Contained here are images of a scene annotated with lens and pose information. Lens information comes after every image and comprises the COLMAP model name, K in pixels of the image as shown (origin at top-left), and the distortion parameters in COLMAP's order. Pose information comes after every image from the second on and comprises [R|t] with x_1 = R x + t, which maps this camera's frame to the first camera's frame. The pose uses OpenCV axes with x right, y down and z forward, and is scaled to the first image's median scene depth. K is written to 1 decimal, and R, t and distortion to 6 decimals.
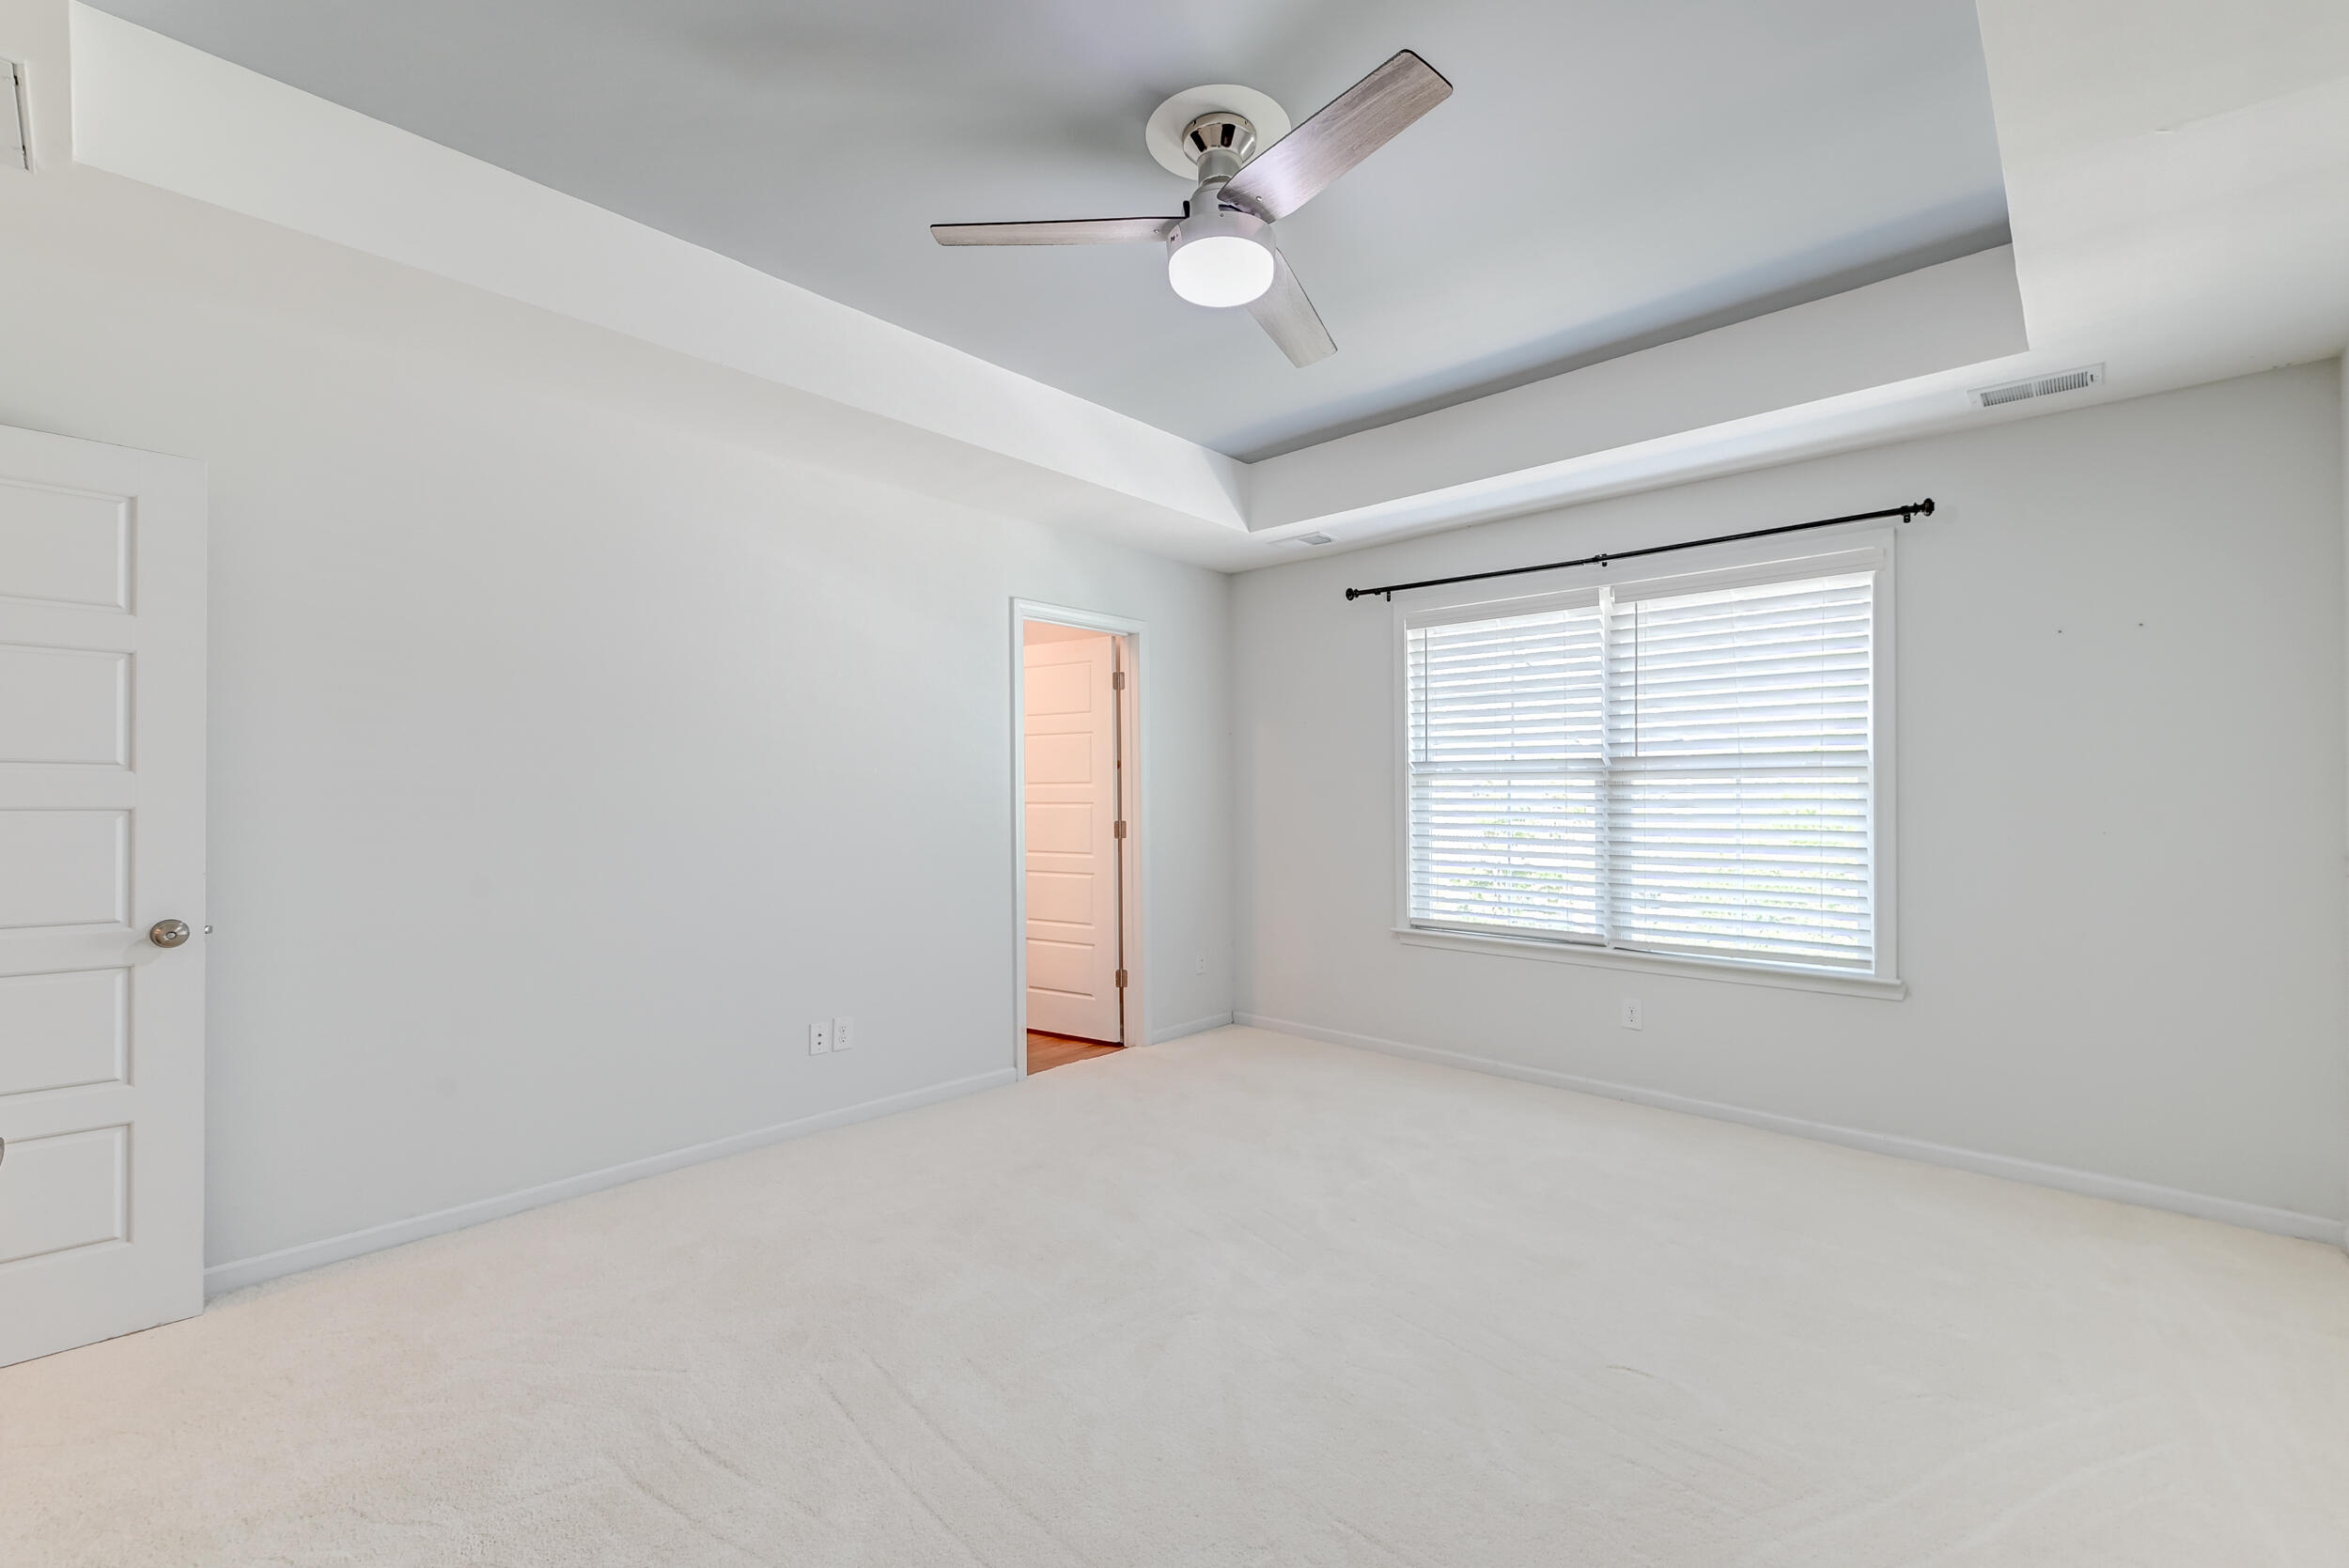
lens RADIAL K [[991.1, 0, 1167.0], [0, 991.1, 783.4], [0, 0, 1]] dist [0.011967, -0.005329]
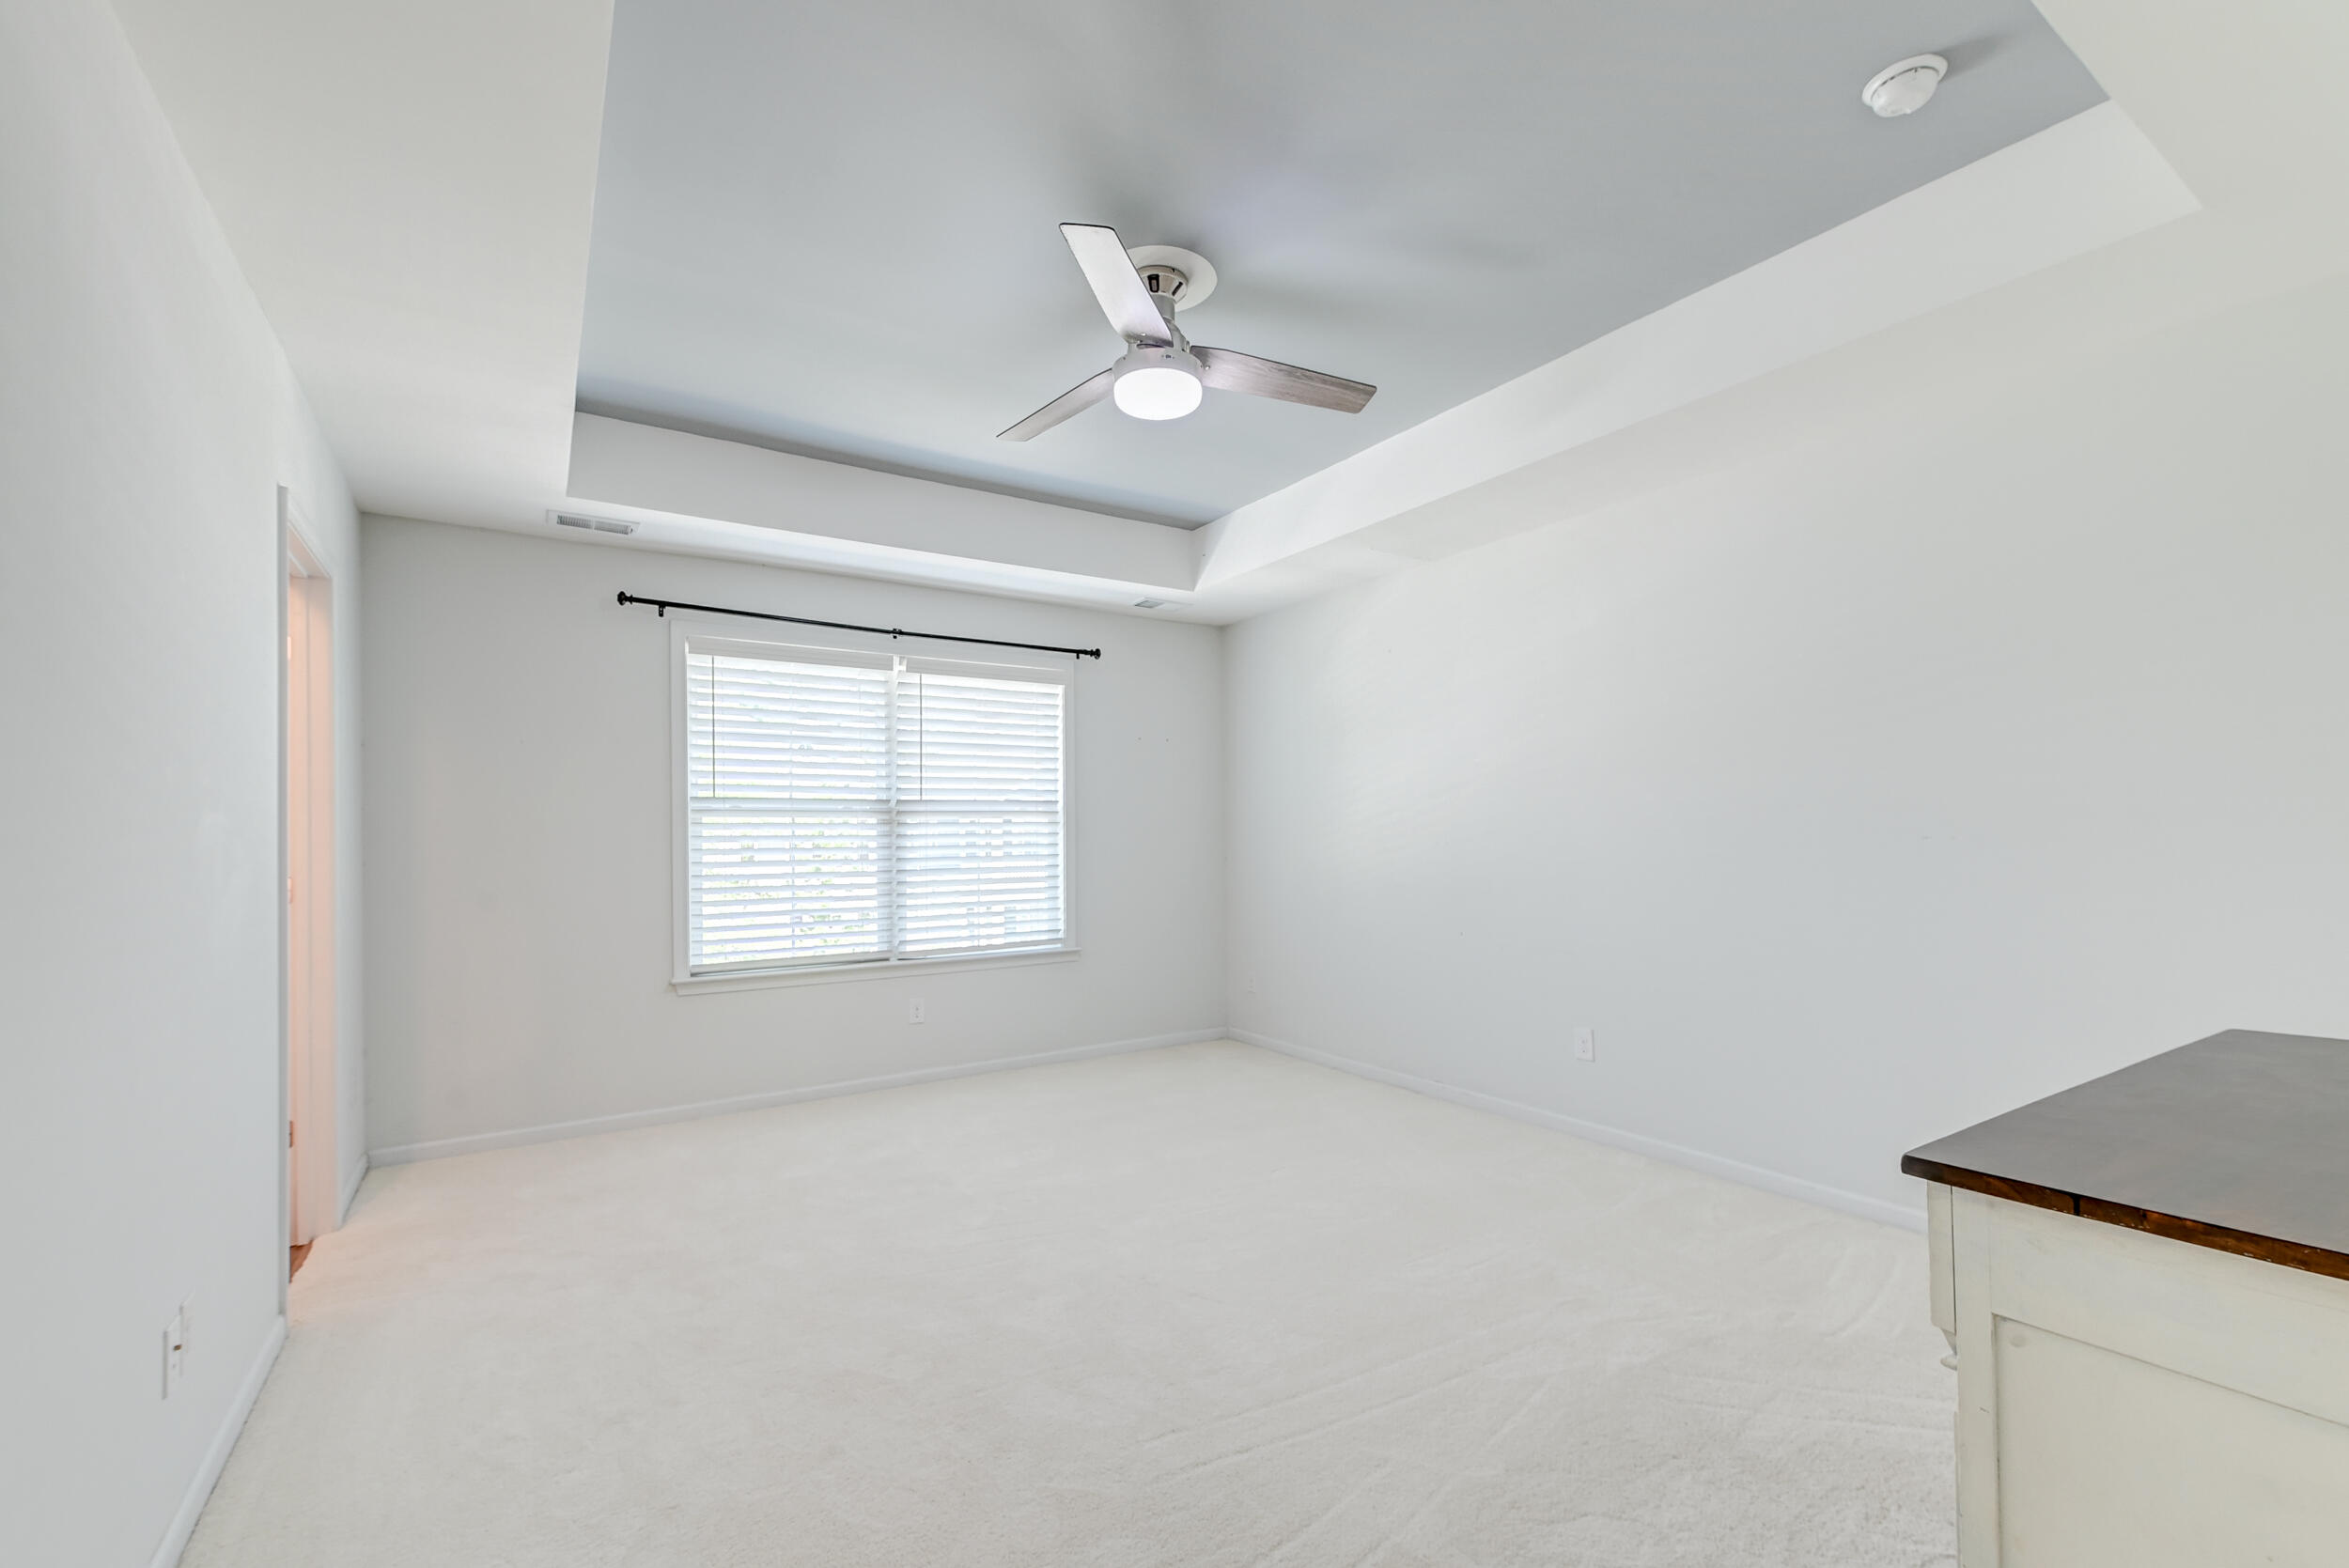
lens RADIAL K [[991.1, 0, 1165.9], [0, 991.1, 805.4], [0, 0, 1]] dist [0.011967, -0.005329]
pose [[0.246459, 0.023610, 0.968866, -0.619611], [-0.003754, 0.999719, -0.023407, 0.007457], [-0.969146, 0.002132, 0.246478, 0.390521]]
